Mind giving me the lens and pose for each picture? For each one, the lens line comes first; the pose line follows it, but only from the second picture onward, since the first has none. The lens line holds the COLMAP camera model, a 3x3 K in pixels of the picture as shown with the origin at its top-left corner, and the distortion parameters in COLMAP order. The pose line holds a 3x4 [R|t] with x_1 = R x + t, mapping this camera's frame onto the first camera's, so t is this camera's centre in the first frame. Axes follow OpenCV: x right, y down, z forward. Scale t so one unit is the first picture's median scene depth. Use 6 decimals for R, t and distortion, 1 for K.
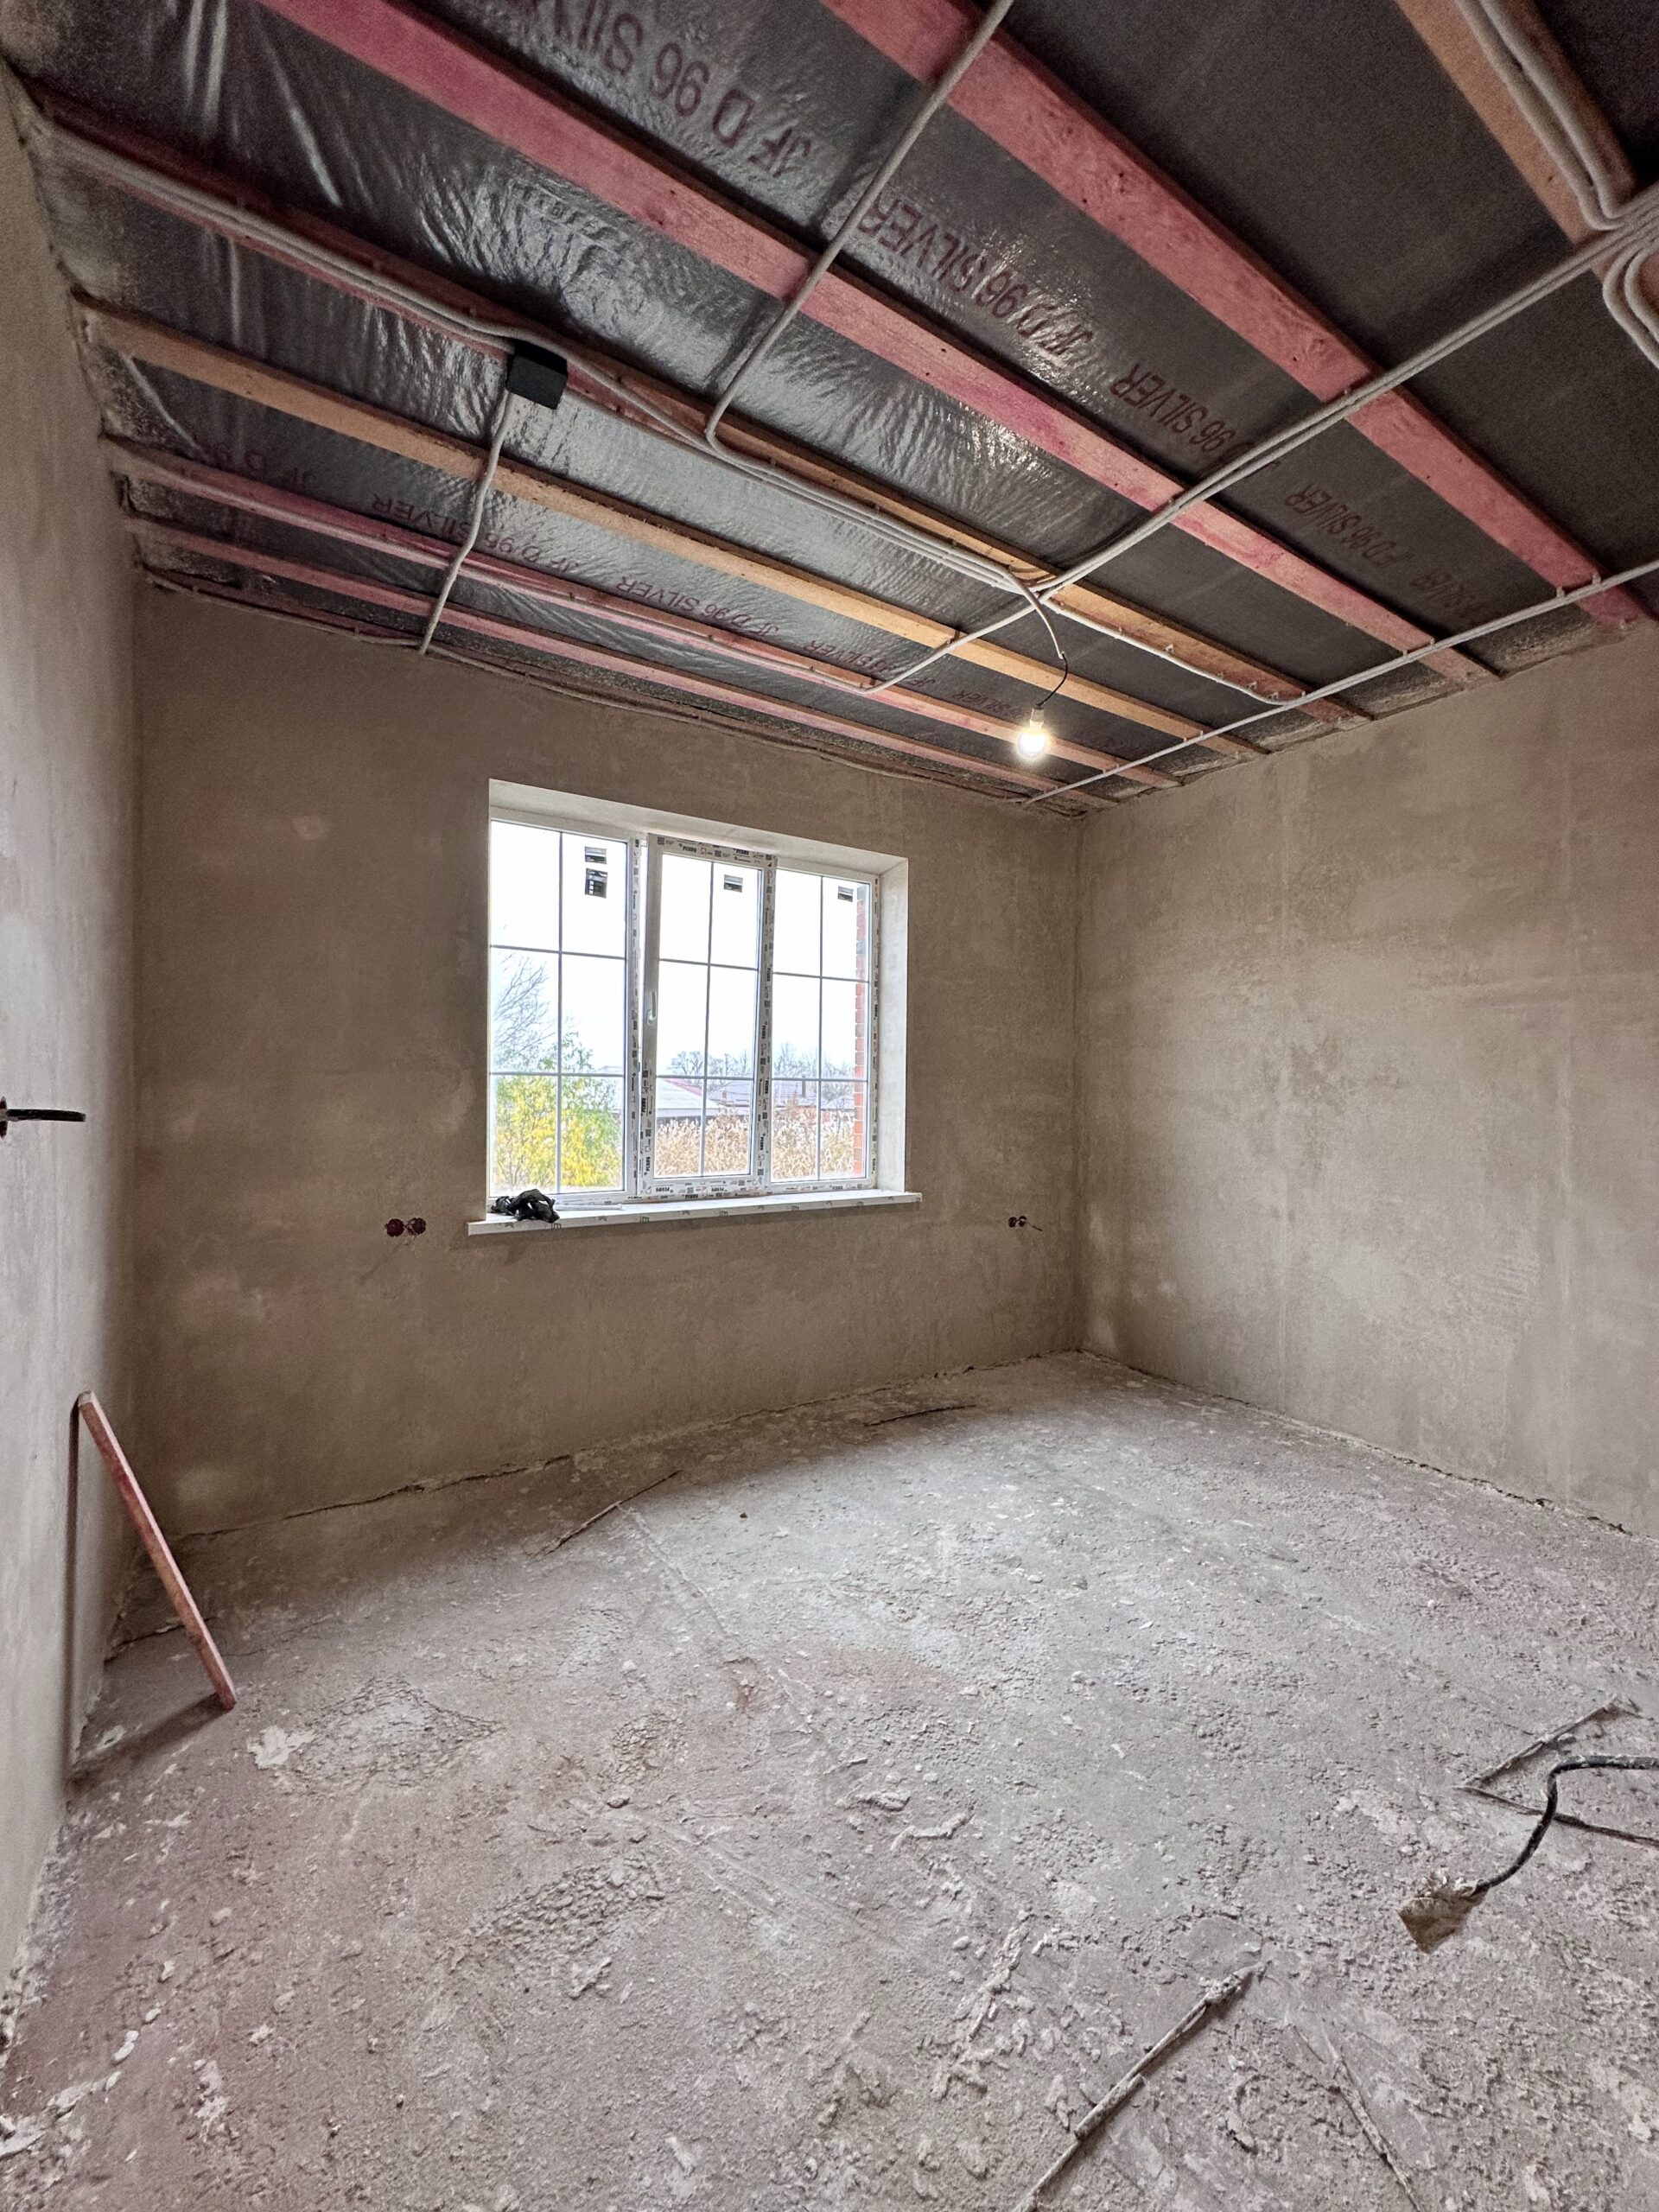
lens RADIAL K [[886.9, 0, 825.7], [0, 886.9, 1126.2], [0, 0, 1]] dist [0.014639, 0.000213]
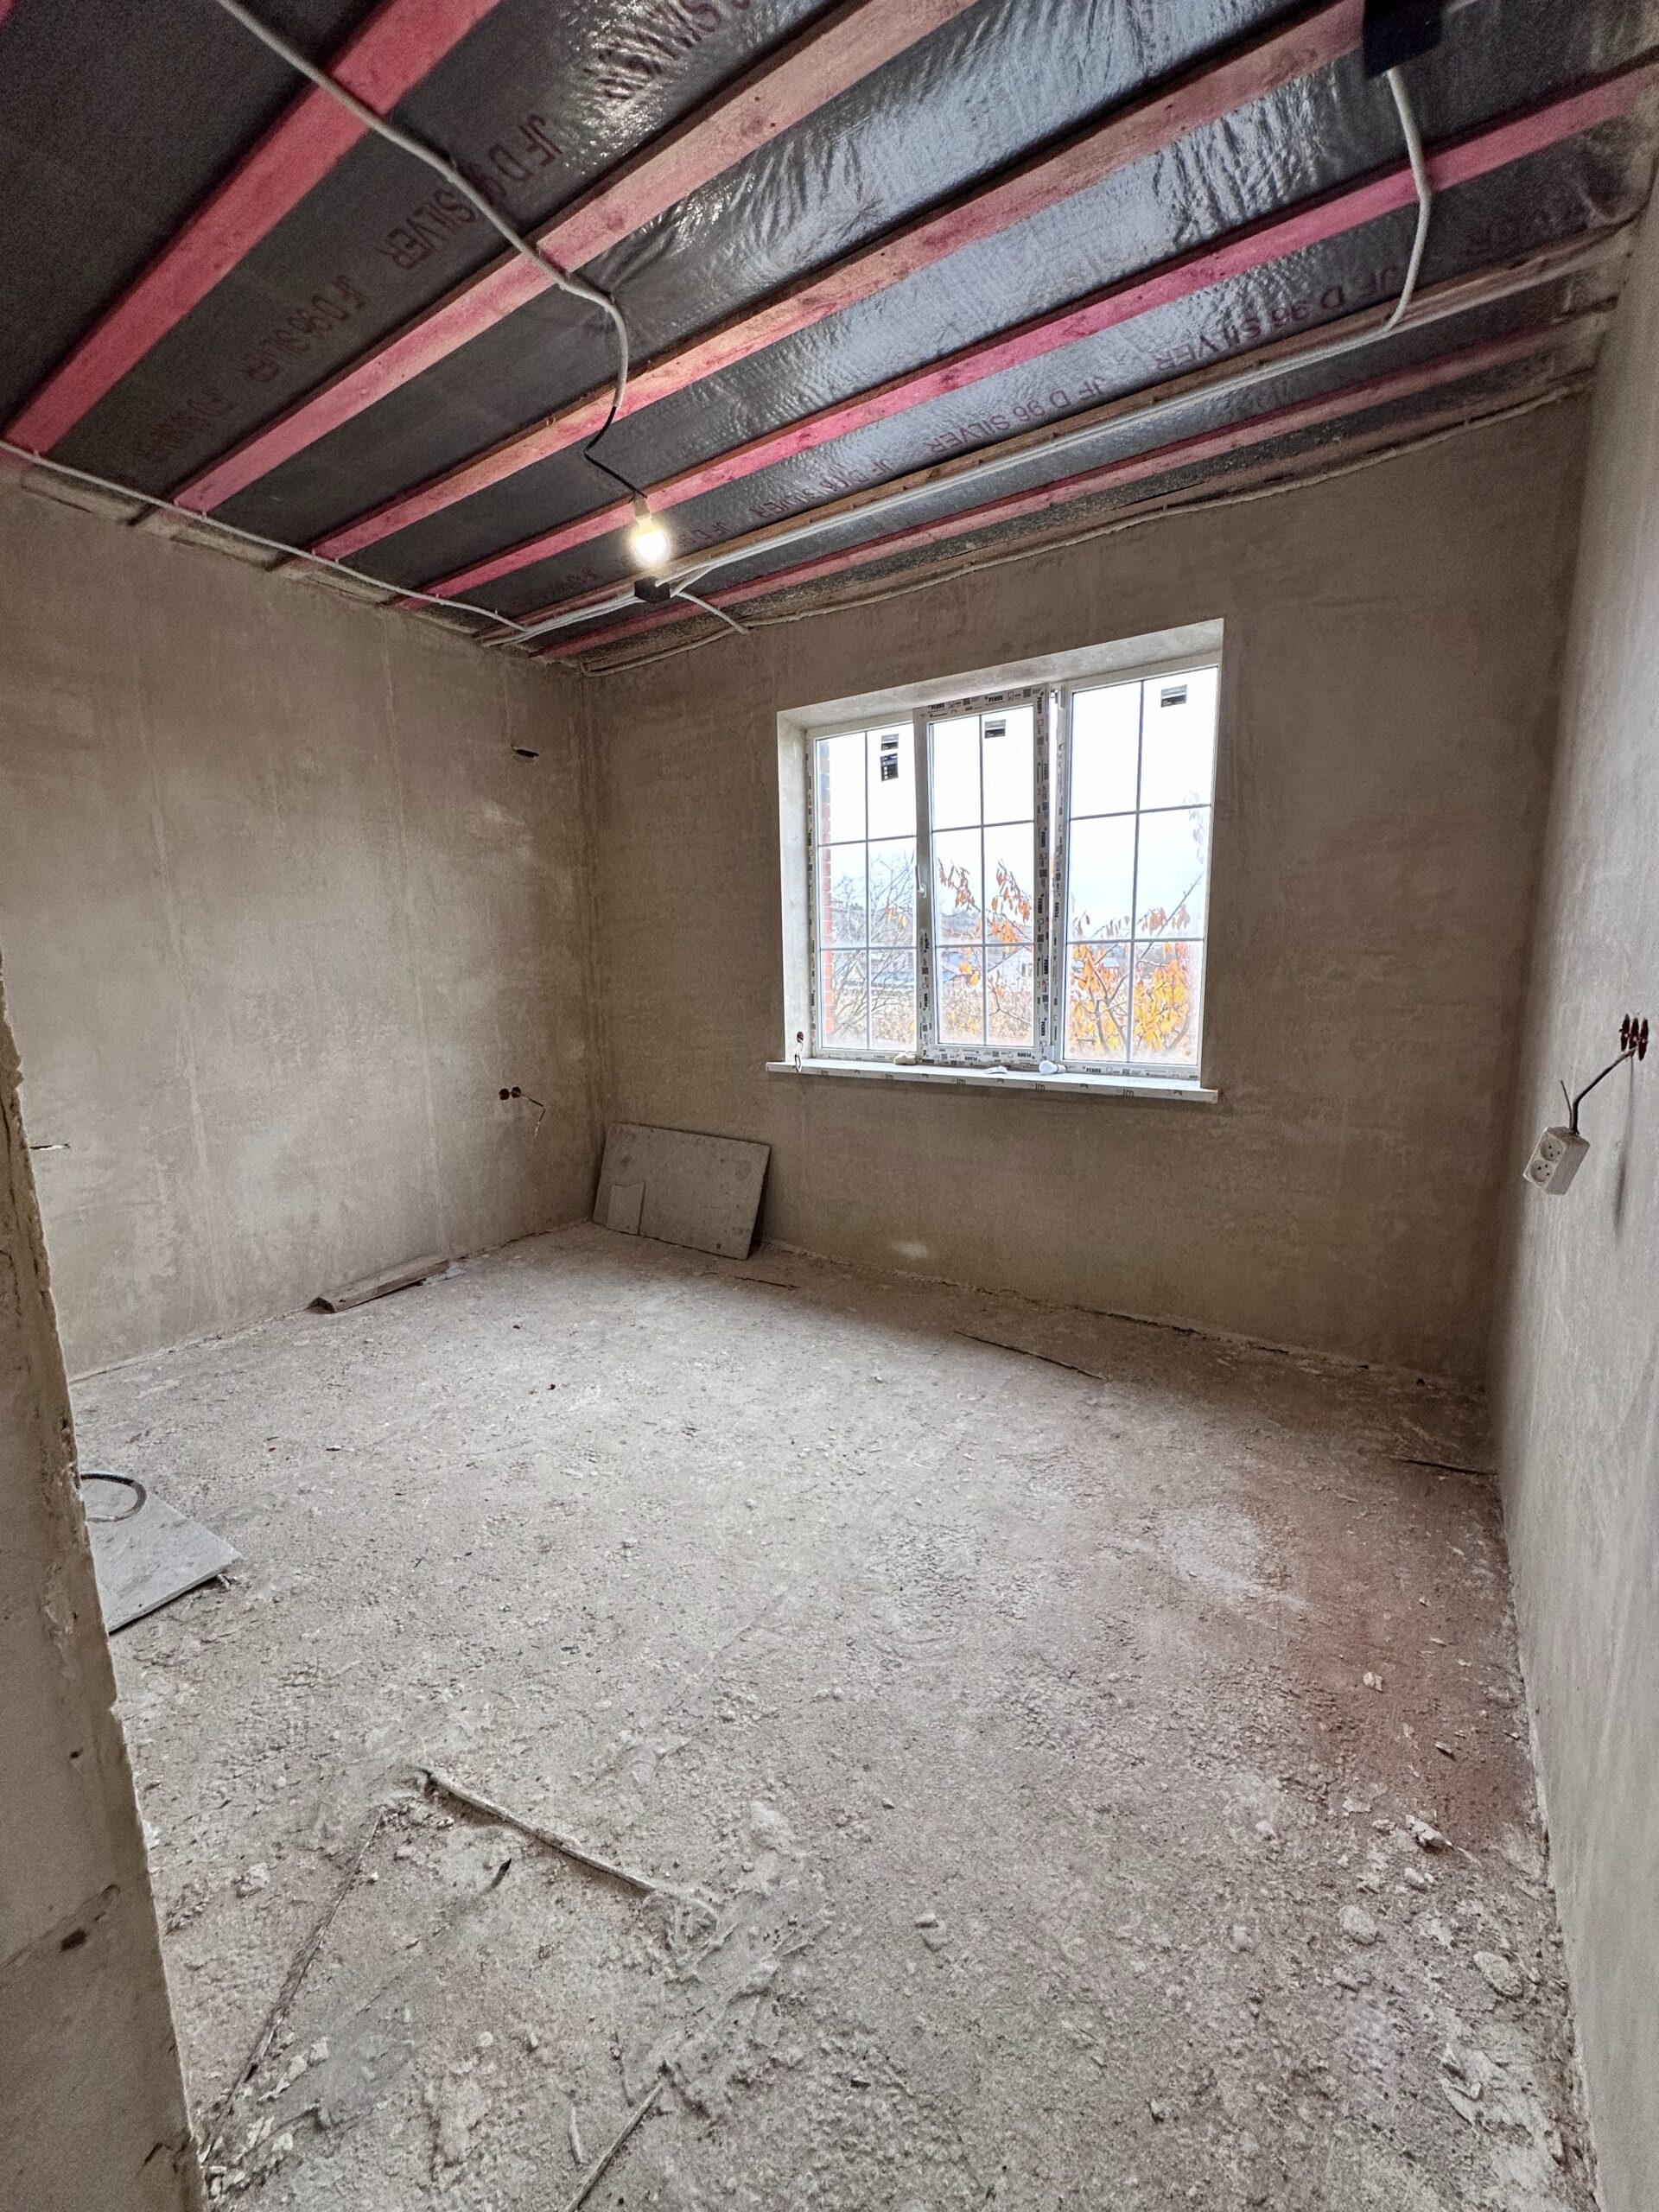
lens RADIAL K [[889.1, 0, 831.9], [0, 889.1, 1105.8], [0, 0, 1]] dist [0.001564, 0.000491]
pose [[0.400387, 0.132955, -0.906649, 0.738715], [-0.015261, 0.990248, 0.138475, -0.011818], [0.916219, -0.041607, 0.398512, 0.462371]]
